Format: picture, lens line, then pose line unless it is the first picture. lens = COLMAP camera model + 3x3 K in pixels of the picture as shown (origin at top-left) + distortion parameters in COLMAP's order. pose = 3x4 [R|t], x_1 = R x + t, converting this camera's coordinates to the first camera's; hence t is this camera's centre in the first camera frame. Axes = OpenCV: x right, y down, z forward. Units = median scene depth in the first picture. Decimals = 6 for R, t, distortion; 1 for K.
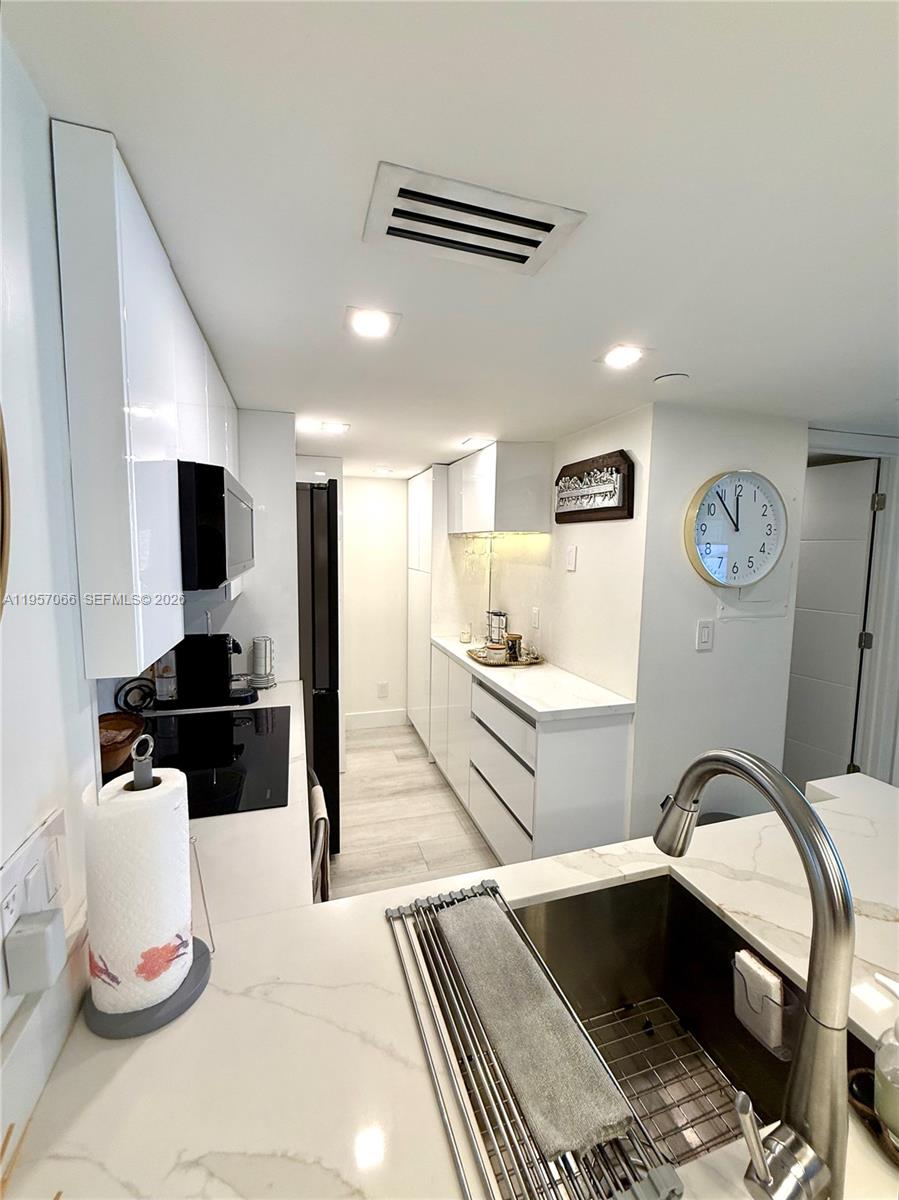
lens RADIAL K [[486.4, 0, 445.9], [0, 486.4, 593.7], [0, 0, 1]] dist [0.006309, 0.000269]
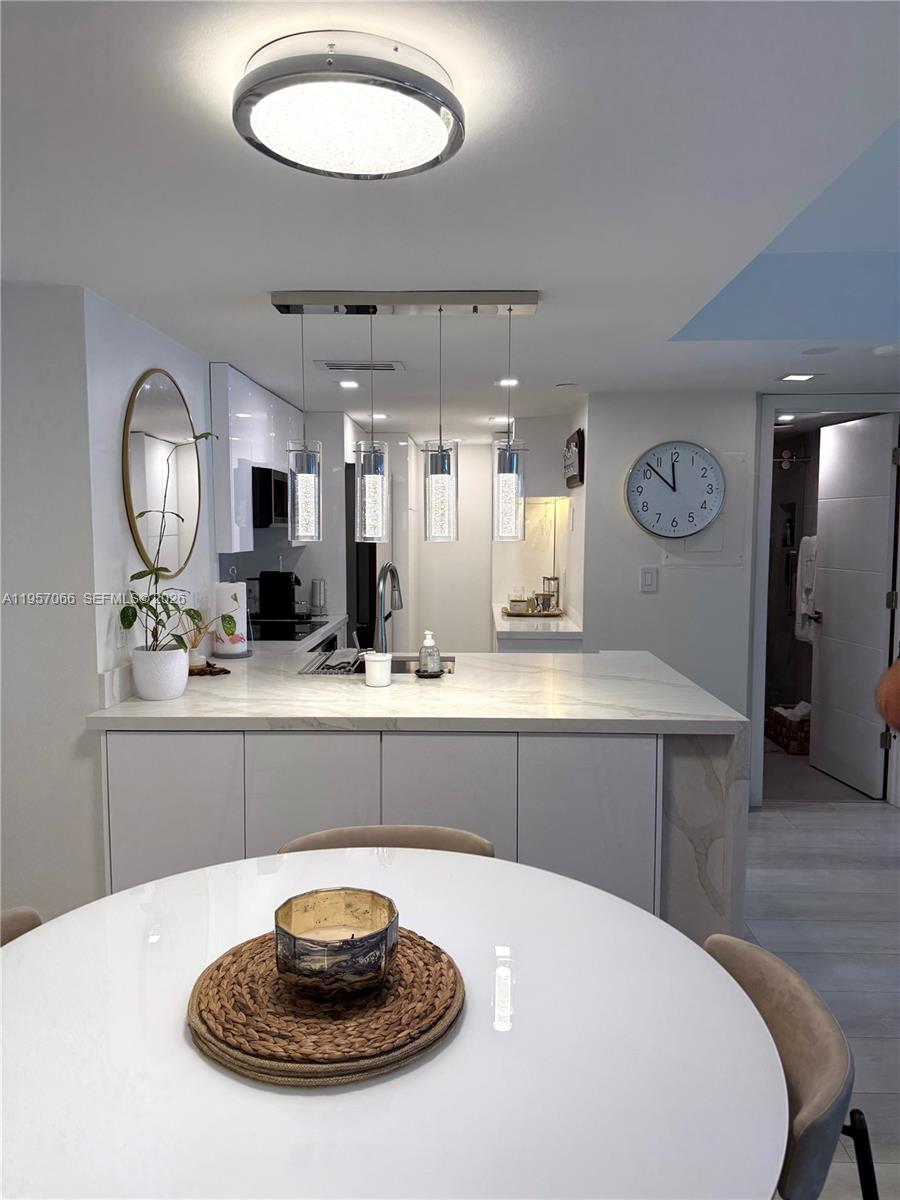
lens RADIAL K [[861.3, 0, 453.1], [0, 861.3, 601.7], [0, 0, 1]] dist [0.055555, -0.067968]
pose [[0.940547, 0.014281, -0.339363, 0.803128], [-0.019432, 0.999742, -0.011785, 0.175323], [0.339107, 0.017679, 0.940582, -1.154720]]
